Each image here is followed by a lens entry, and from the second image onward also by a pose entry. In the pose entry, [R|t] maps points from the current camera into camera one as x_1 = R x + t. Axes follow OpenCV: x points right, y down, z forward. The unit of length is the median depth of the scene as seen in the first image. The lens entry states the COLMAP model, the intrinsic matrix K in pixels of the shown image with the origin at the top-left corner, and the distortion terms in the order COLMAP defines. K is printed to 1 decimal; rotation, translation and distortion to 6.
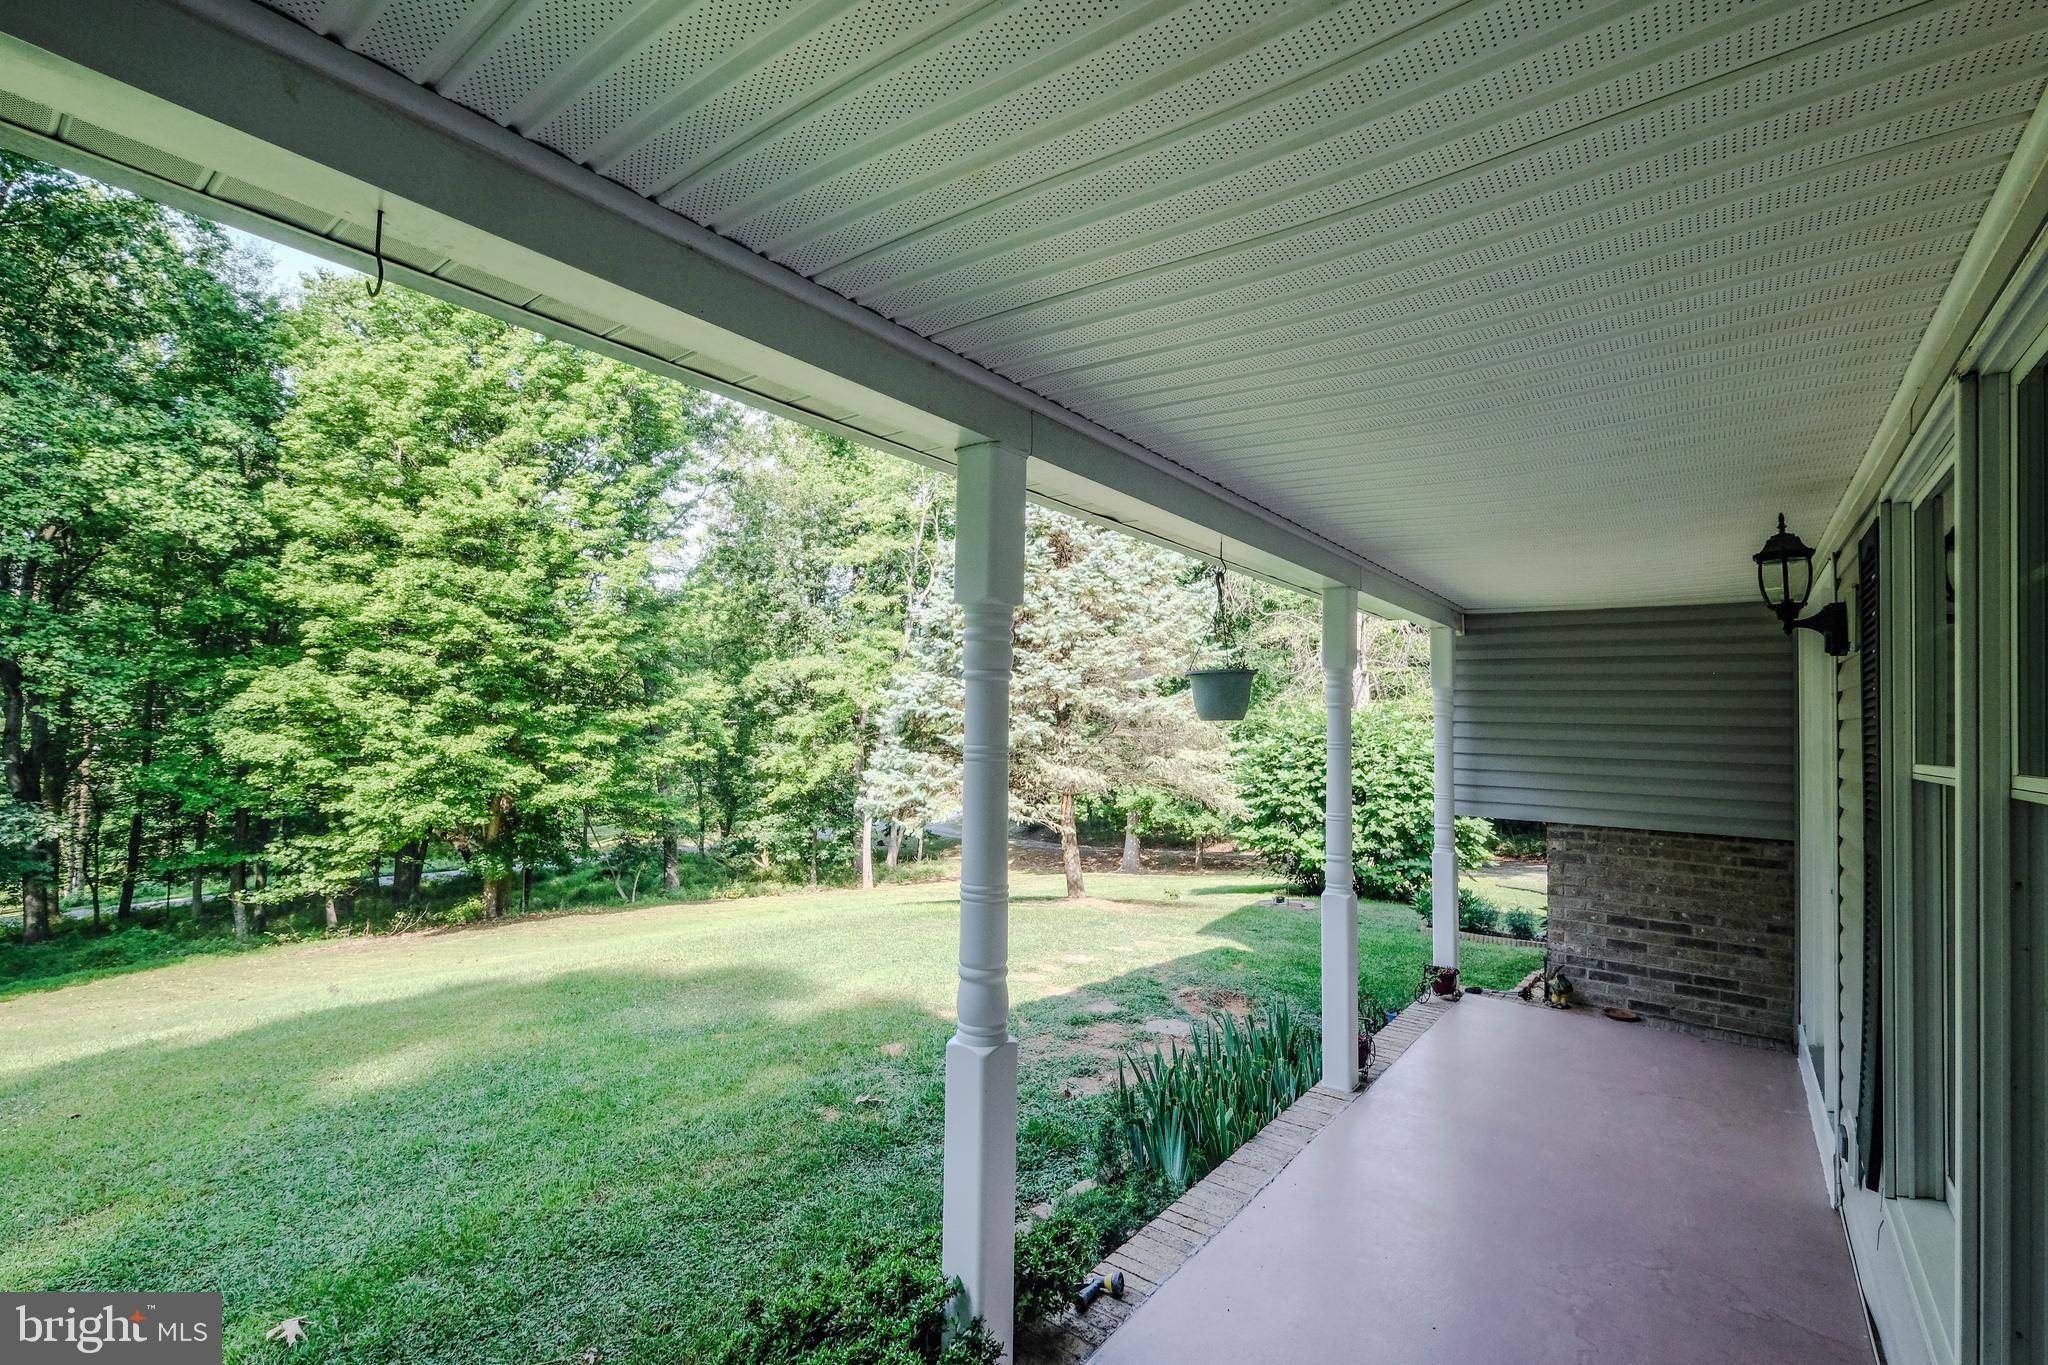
lens RADIAL K [[887.7, 0, 1027.8], [0, 887.7, 686.5], [0, 0, 1]] dist [-0.001725, 0.000351]
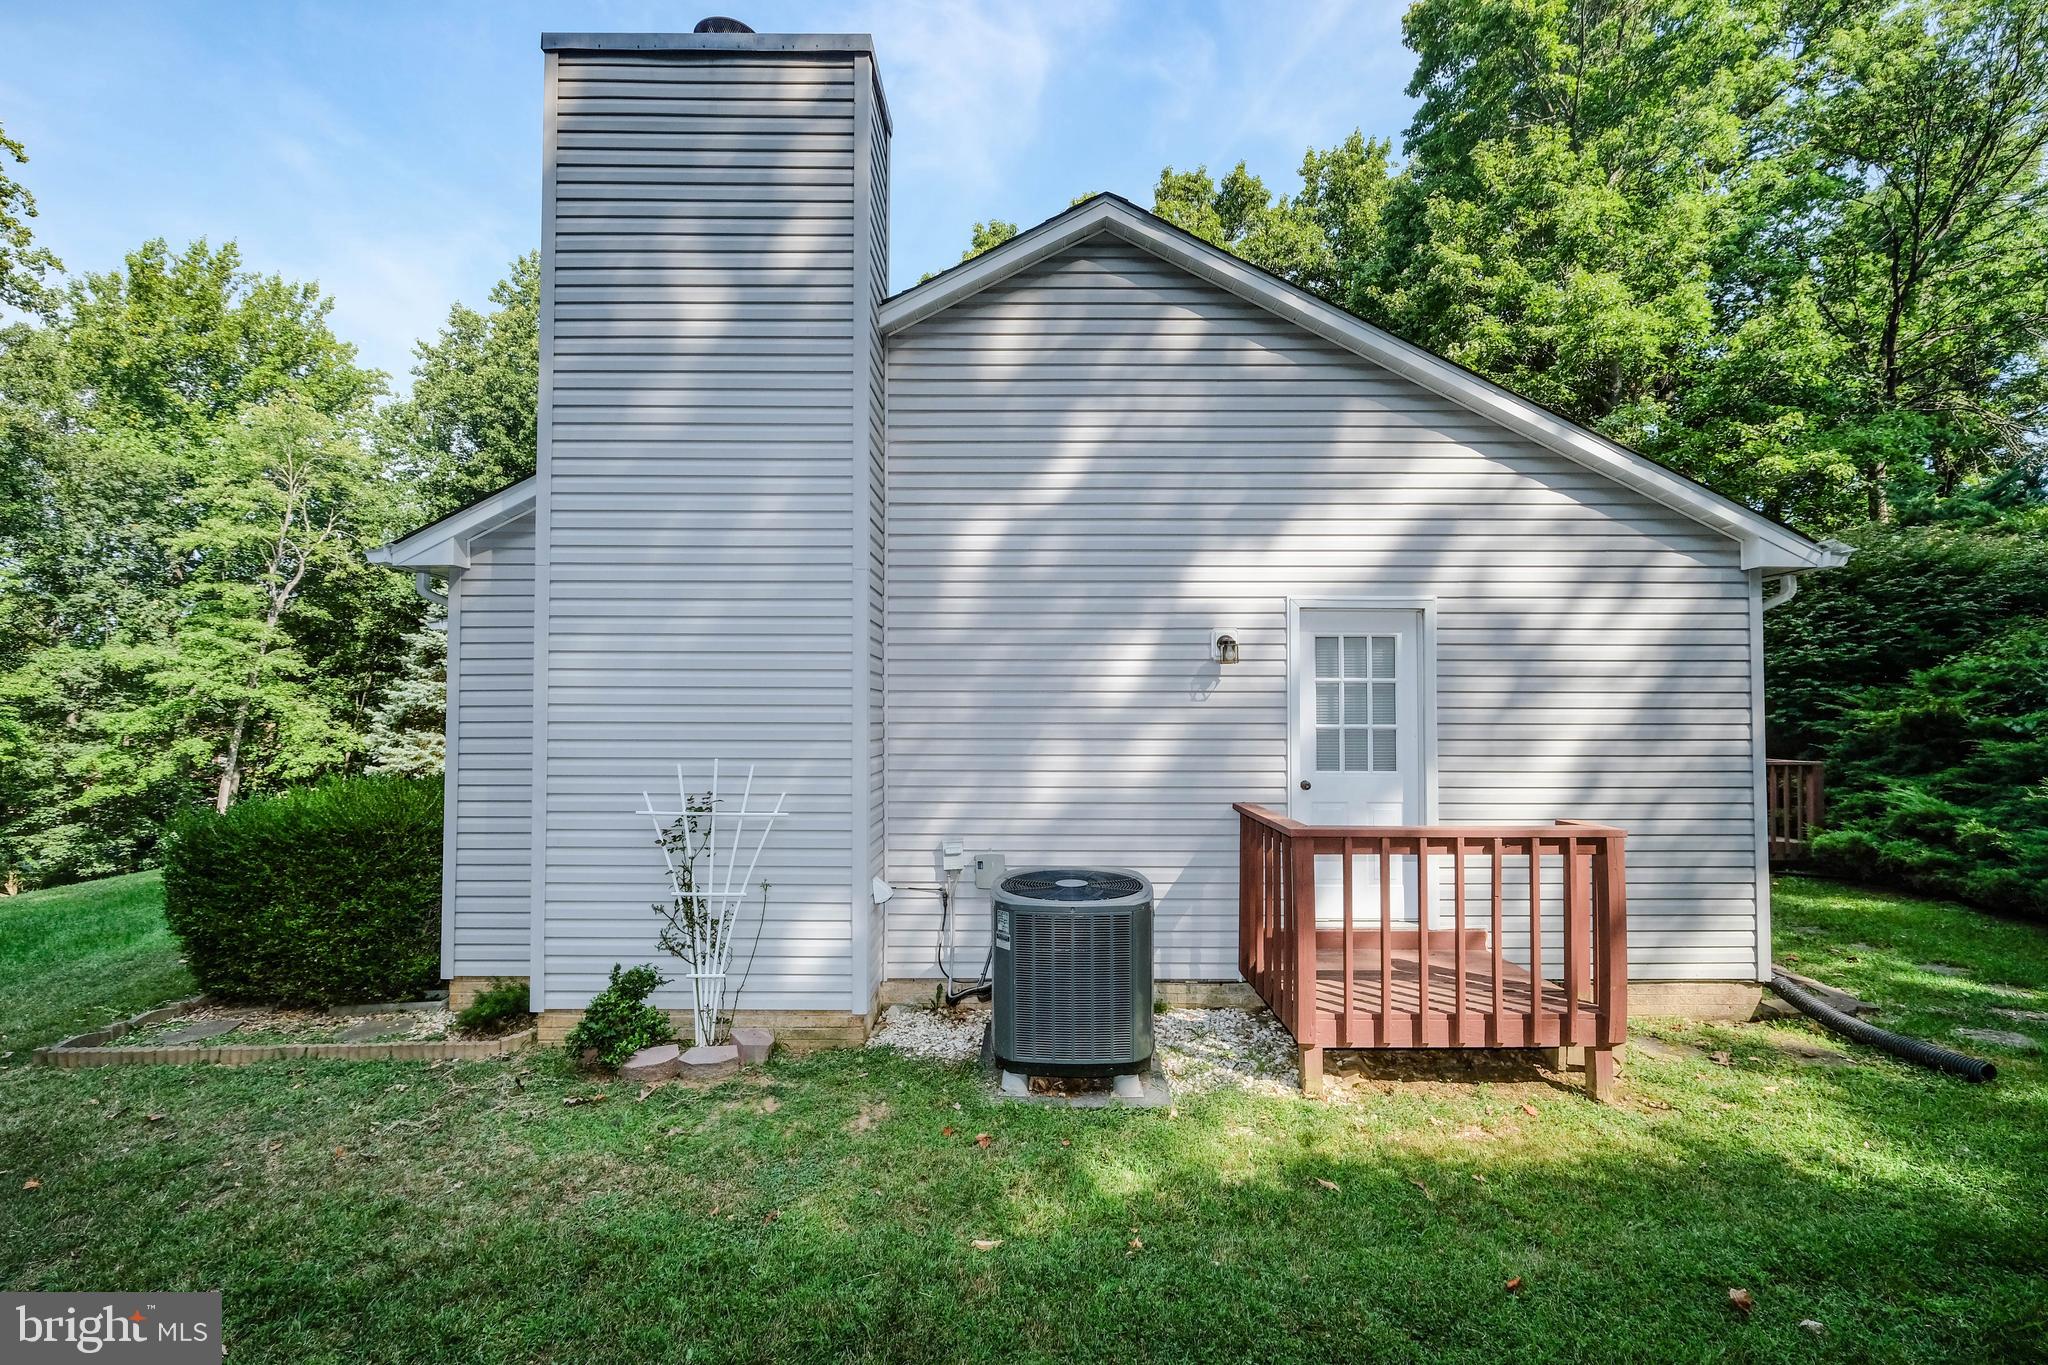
lens RADIAL K [[887.7, 0, 1032.5], [0, 887.7, 691.8], [0, 0, 1]] dist [-0.001725, 0.000351]
pose [[0.788503, -0.009812, 0.614953, -0.084292], [-0.005388, 0.999724, 0.022861, -0.013279], [-0.615008, -0.021339, 0.788232, -0.307006]]
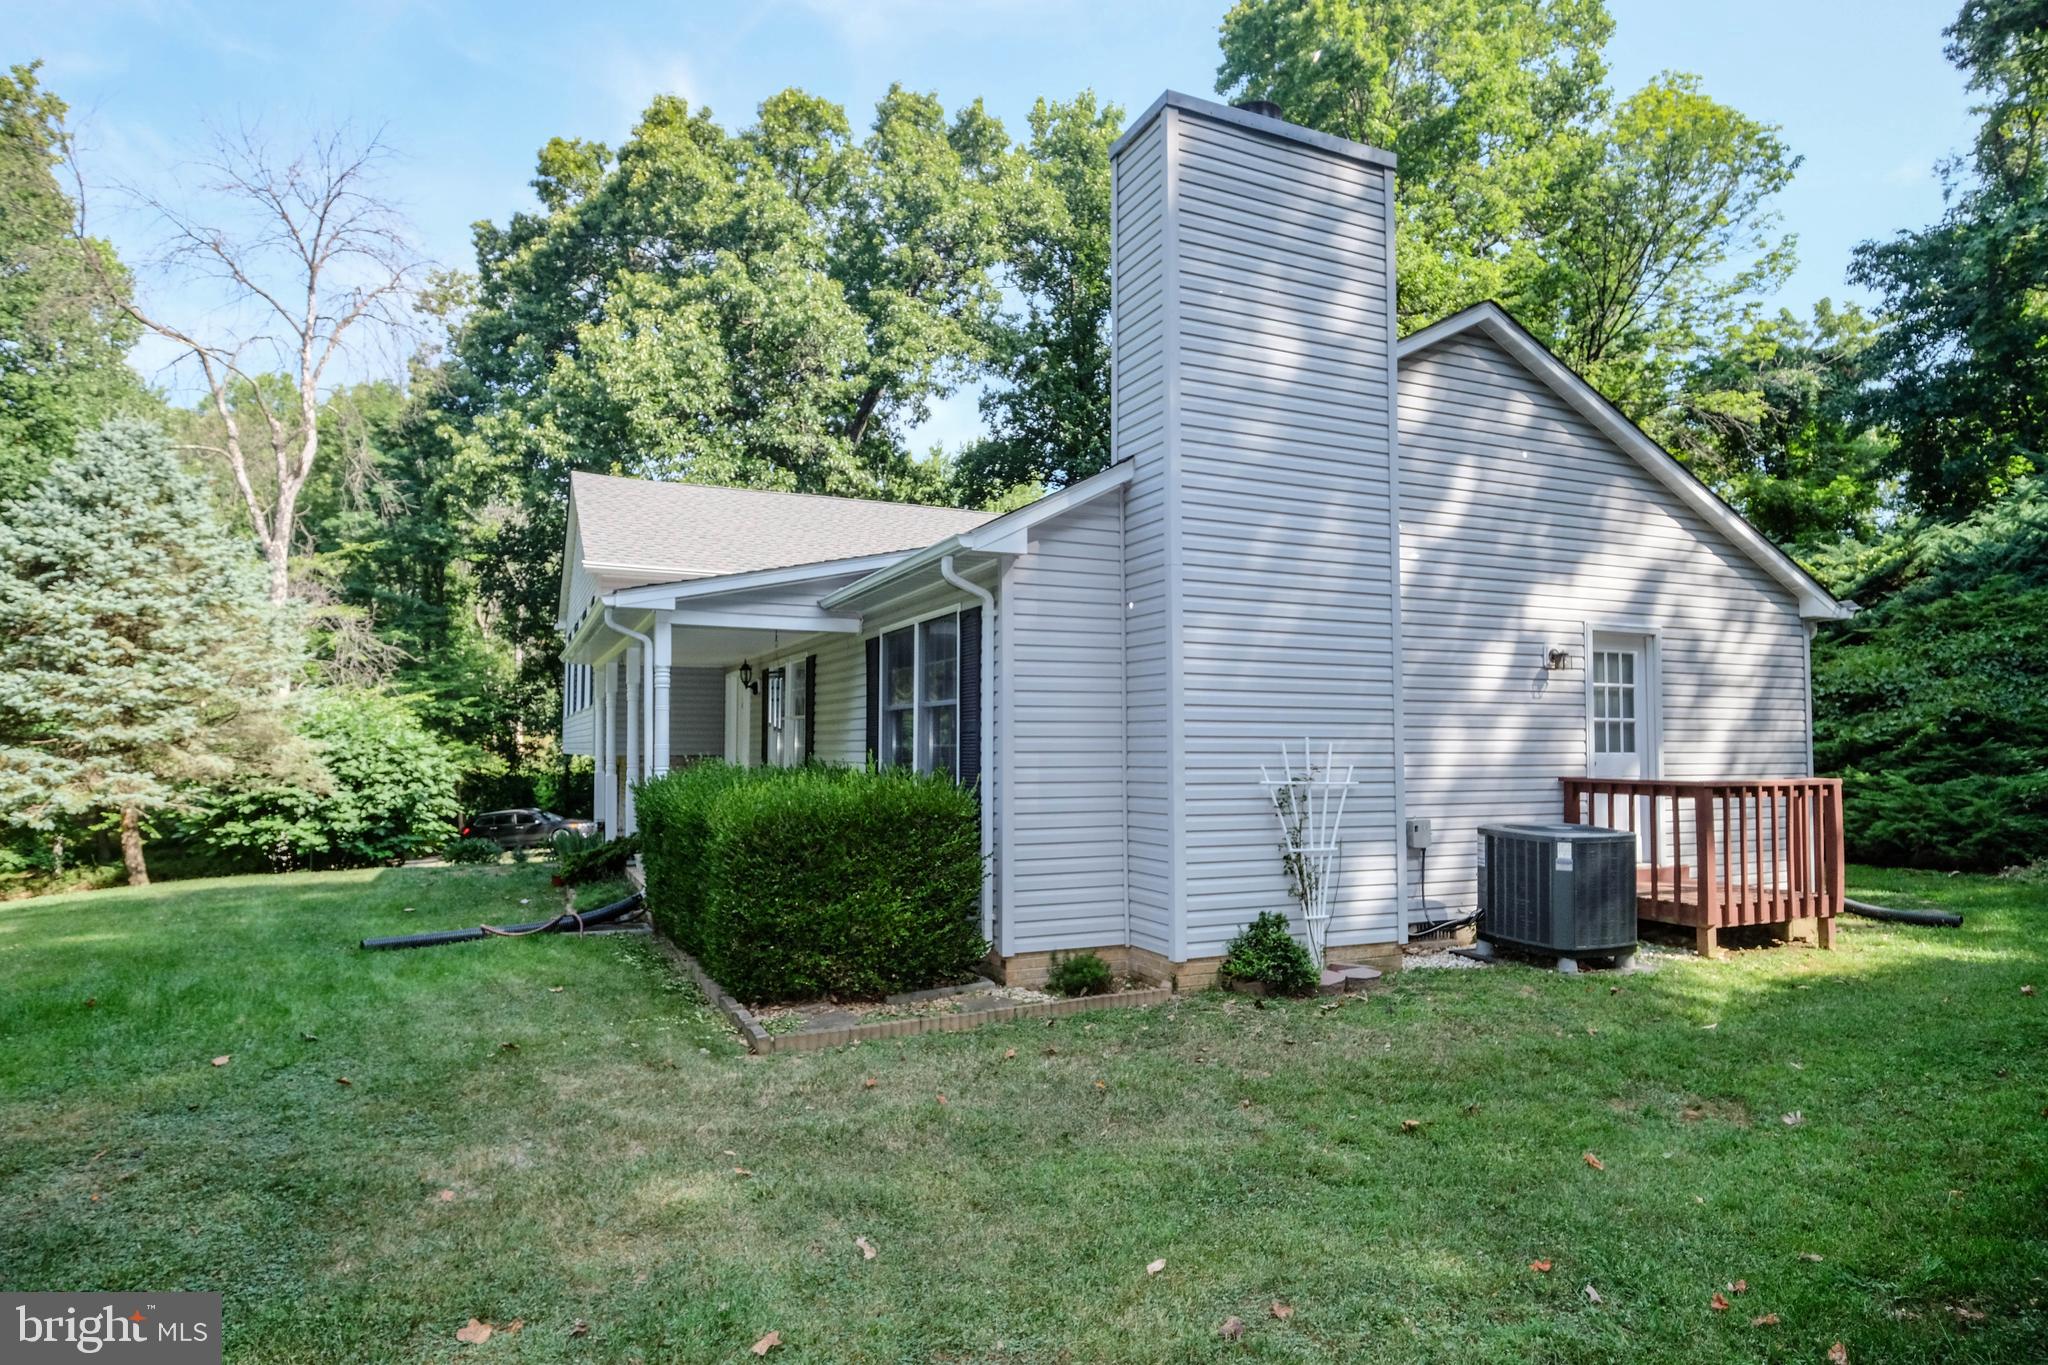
lens RADIAL K [[1152.1, 0, 1033.3], [0, 1152.1, 695.5], [0, 0, 1]] dist [-0.006006, -0.000342]
pose [[0.459740, 0.011628, 0.887977, -0.262173], [-0.025467, 0.999676, 0.000094, -0.005441], [-0.887688, -0.022657, 0.459887, -0.215041]]
